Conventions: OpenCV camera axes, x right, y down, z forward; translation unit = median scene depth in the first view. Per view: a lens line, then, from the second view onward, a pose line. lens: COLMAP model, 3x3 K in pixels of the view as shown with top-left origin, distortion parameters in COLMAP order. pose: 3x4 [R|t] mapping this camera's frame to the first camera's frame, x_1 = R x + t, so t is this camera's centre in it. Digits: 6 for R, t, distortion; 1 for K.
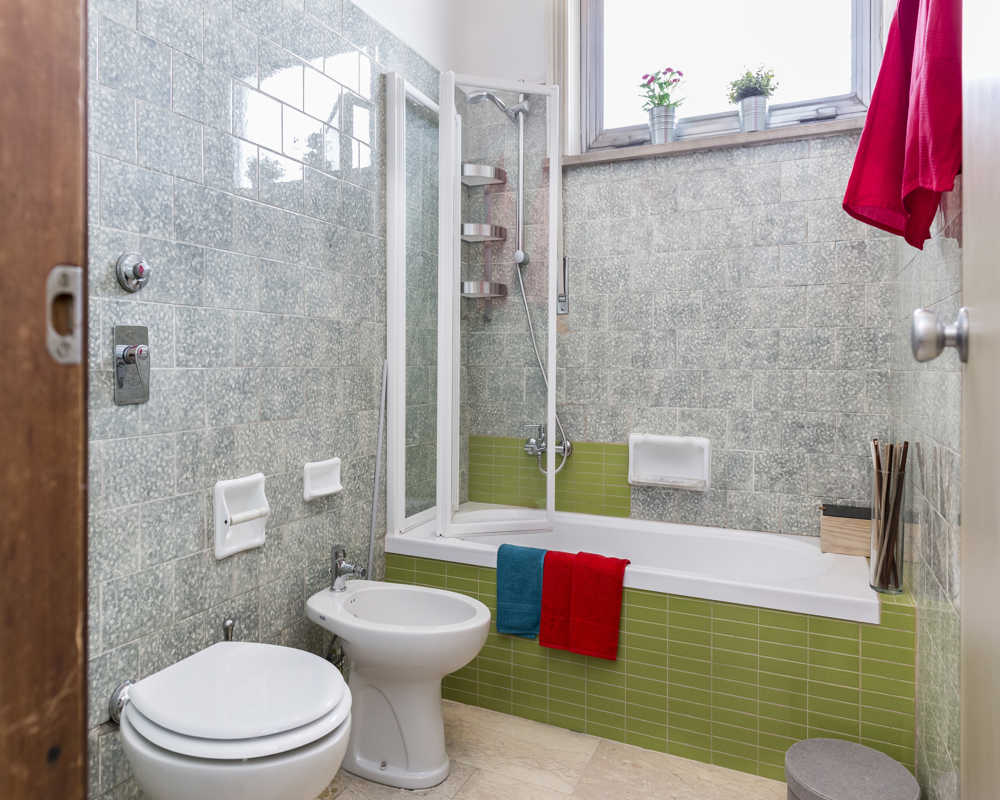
lens RADIAL K [[669.5, 0, 505.5], [0, 669.5, 376.2], [0, 0, 1]] dist [0.014004, -0.014997]
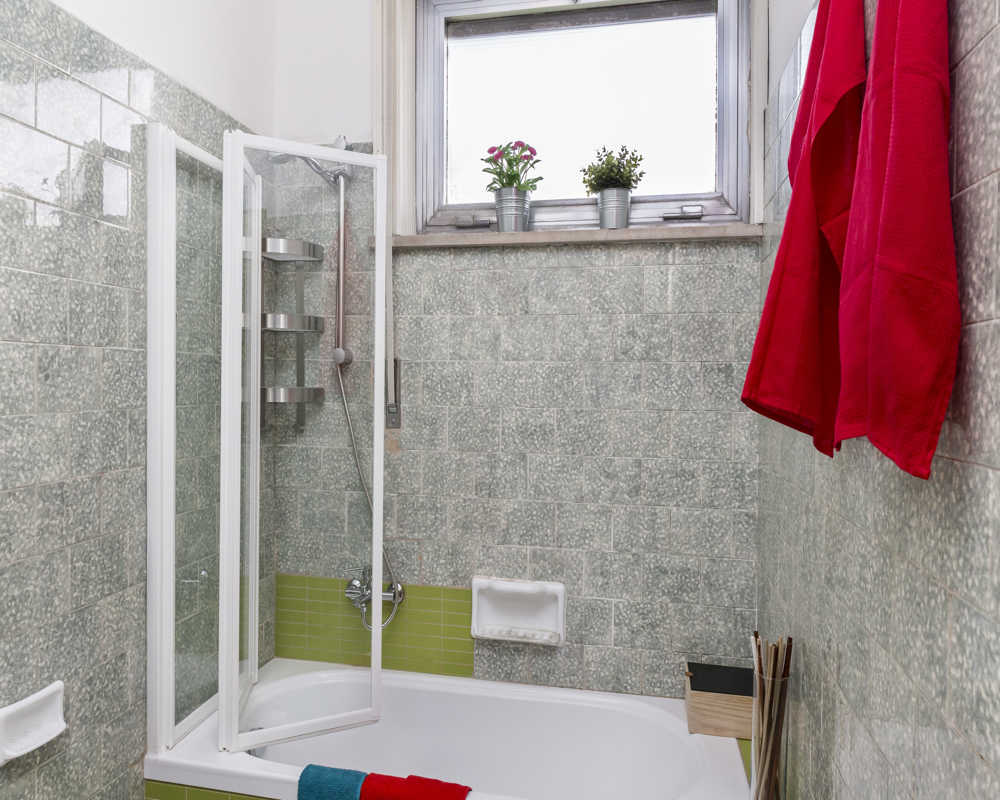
lens RADIAL K [[669.5, 0, 503.5], [0, 669.5, 397.7], [0, 0, 1]] dist [0.014004, -0.014997]
pose [[0.974312, 0.000622, 0.225204, 0.038517], [-0.003544, 0.999915, 0.012570, -0.167643], [-0.225177, -0.013045, 0.974231, 0.200527]]
